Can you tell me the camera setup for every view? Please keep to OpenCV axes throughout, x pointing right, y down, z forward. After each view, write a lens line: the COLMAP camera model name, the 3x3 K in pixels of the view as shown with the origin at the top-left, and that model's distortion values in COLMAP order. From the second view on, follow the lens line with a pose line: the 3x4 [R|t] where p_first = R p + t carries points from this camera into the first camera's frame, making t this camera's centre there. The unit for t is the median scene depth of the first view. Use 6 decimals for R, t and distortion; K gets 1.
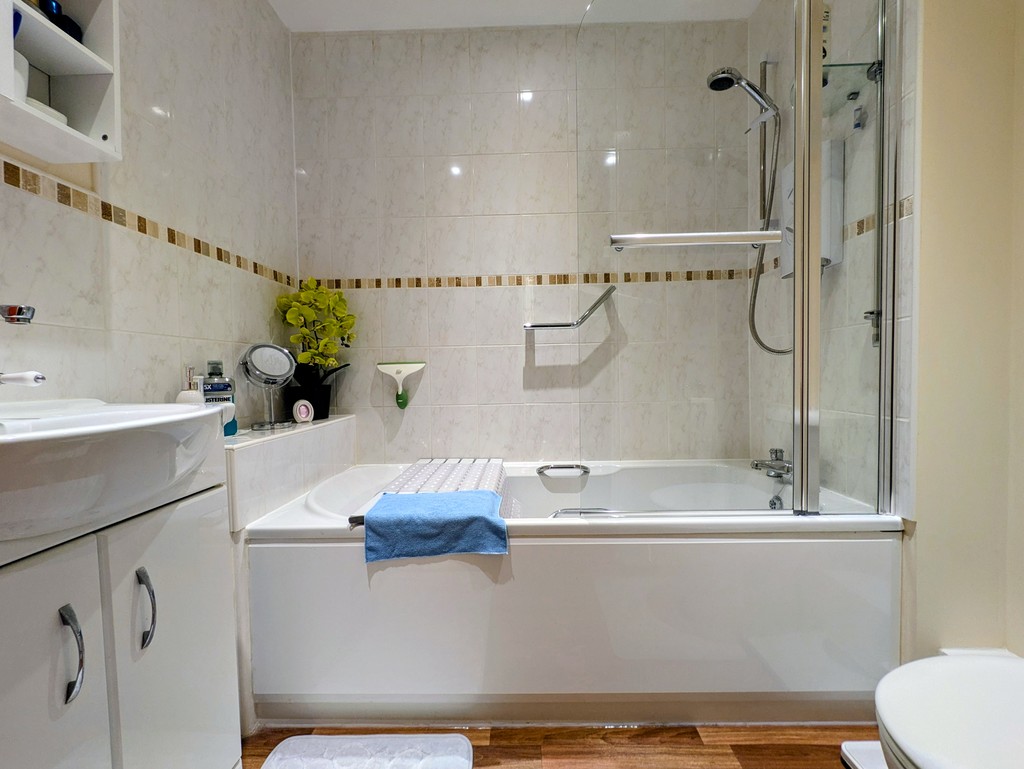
lens RADIAL K [[419.1, 0, 515.4], [0, 419.1, 381.1], [0, 0, 1]] dist [0.000920, 0.000061]
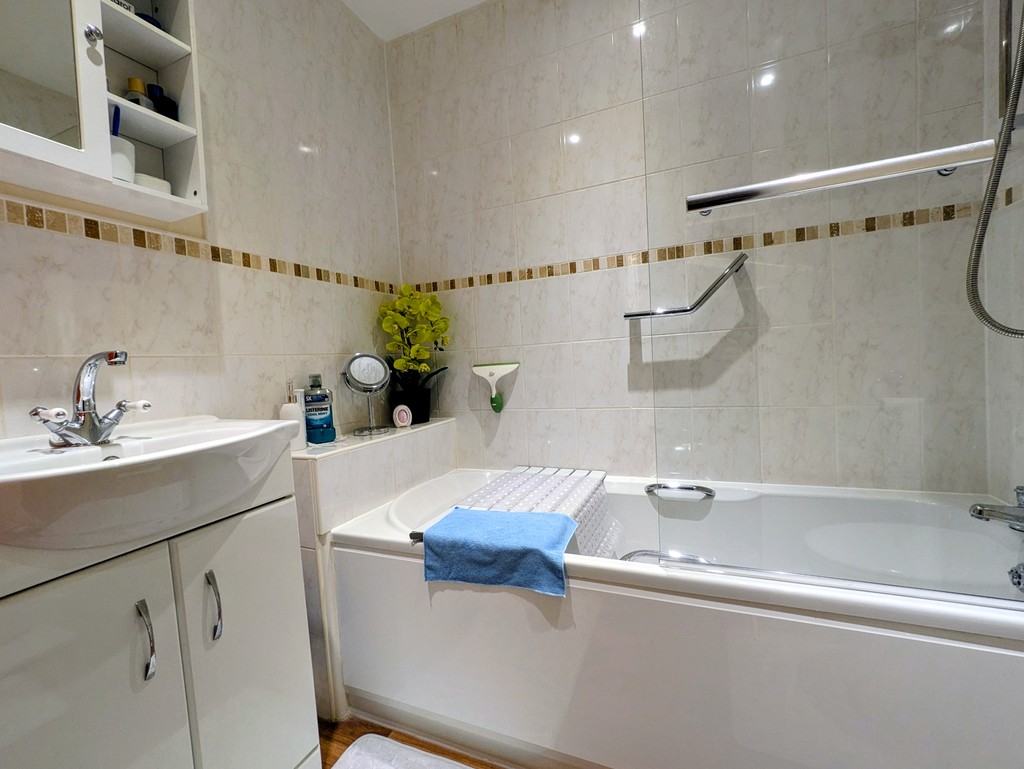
lens RADIAL K [[444.0, 0, 519.9], [0, 444.0, 378.6], [0, 0, 1]] dist [0.001073, -0.000415]
pose [[0.923740, -0.018198, -0.382587, 0.205968], [0.032188, 0.999026, 0.030197, -0.050330], [0.381665, -0.040209, 0.923426, 0.124014]]
